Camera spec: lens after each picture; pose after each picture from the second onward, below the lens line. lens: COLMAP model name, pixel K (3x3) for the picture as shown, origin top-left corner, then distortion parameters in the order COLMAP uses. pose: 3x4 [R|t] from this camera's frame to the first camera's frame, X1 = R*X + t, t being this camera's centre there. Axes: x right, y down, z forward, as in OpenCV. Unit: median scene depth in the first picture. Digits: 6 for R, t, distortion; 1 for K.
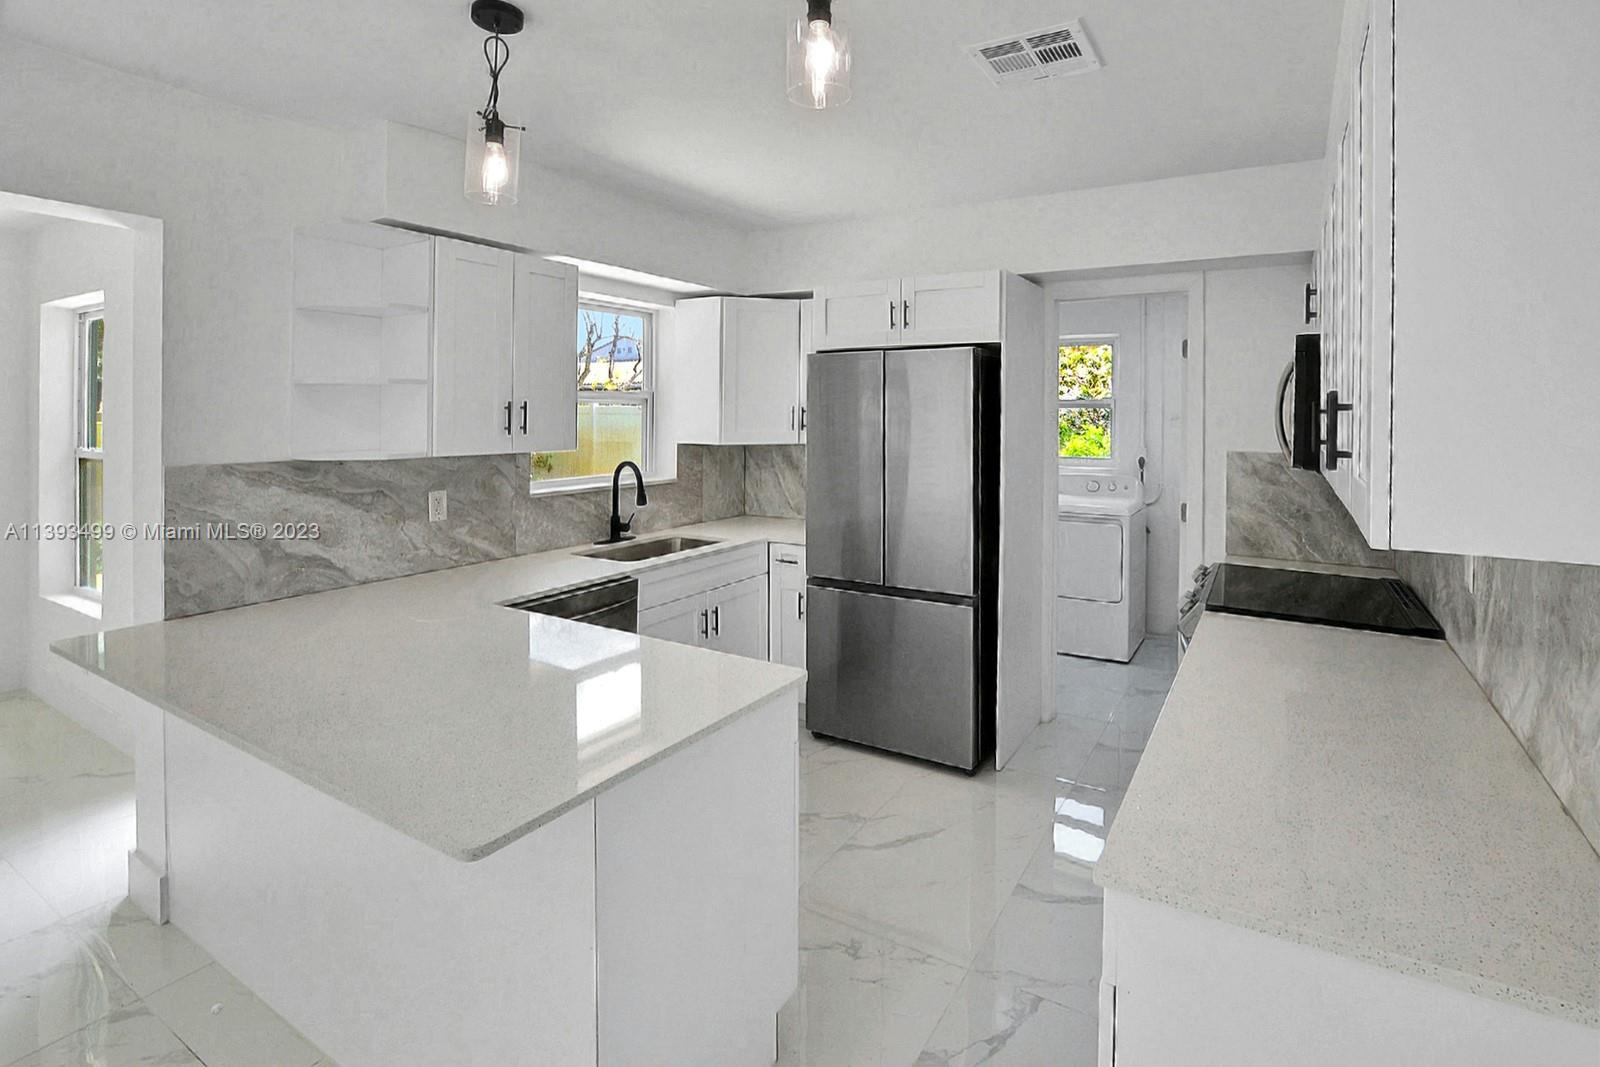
lens RADIAL K [[770.5, 0, 832.5], [0, 770.5, 406.6], [0, 0, 1]] dist [-0.001890, -0.000296]
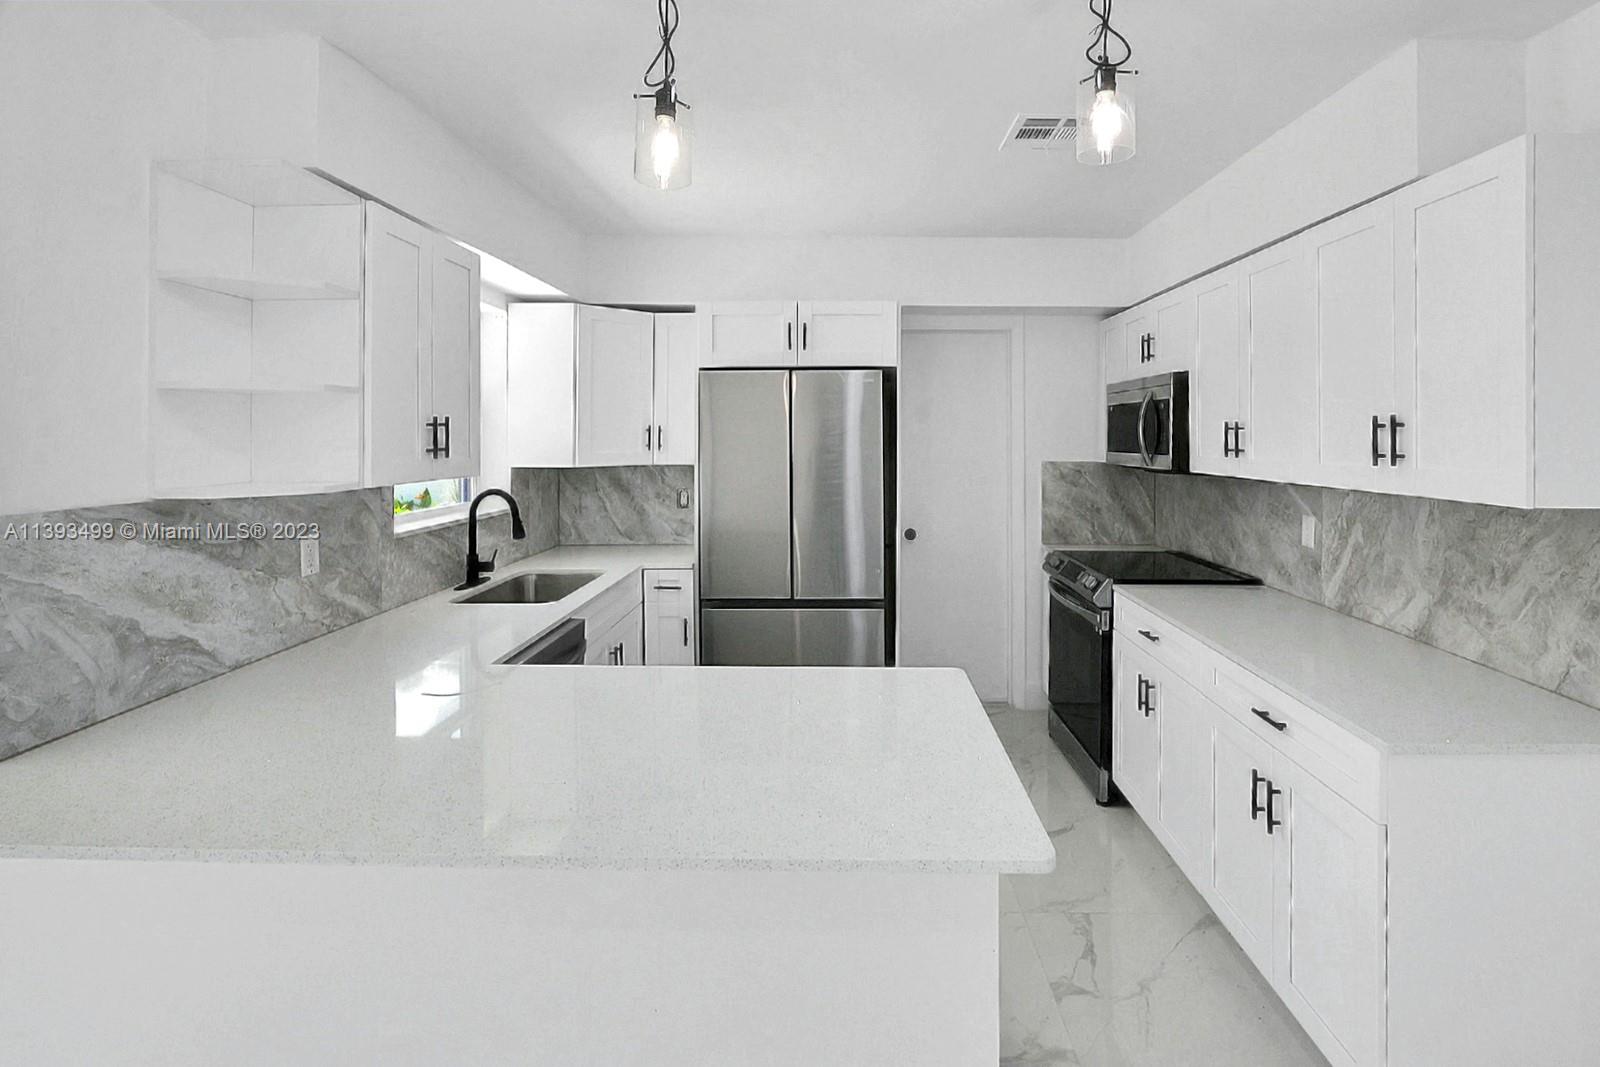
lens RADIAL K [[766.8, 0, 826.8], [0, 766.8, 429.3], [0, 0, 1]] dist [-0.001812, -0.000038]
pose [[0.871039, -0.000452, 0.491215, -0.419961], [-0.000556, 0.999998, 0.001906, 0.004089], [-0.491214, -0.001934, 0.871037, 0.095449]]
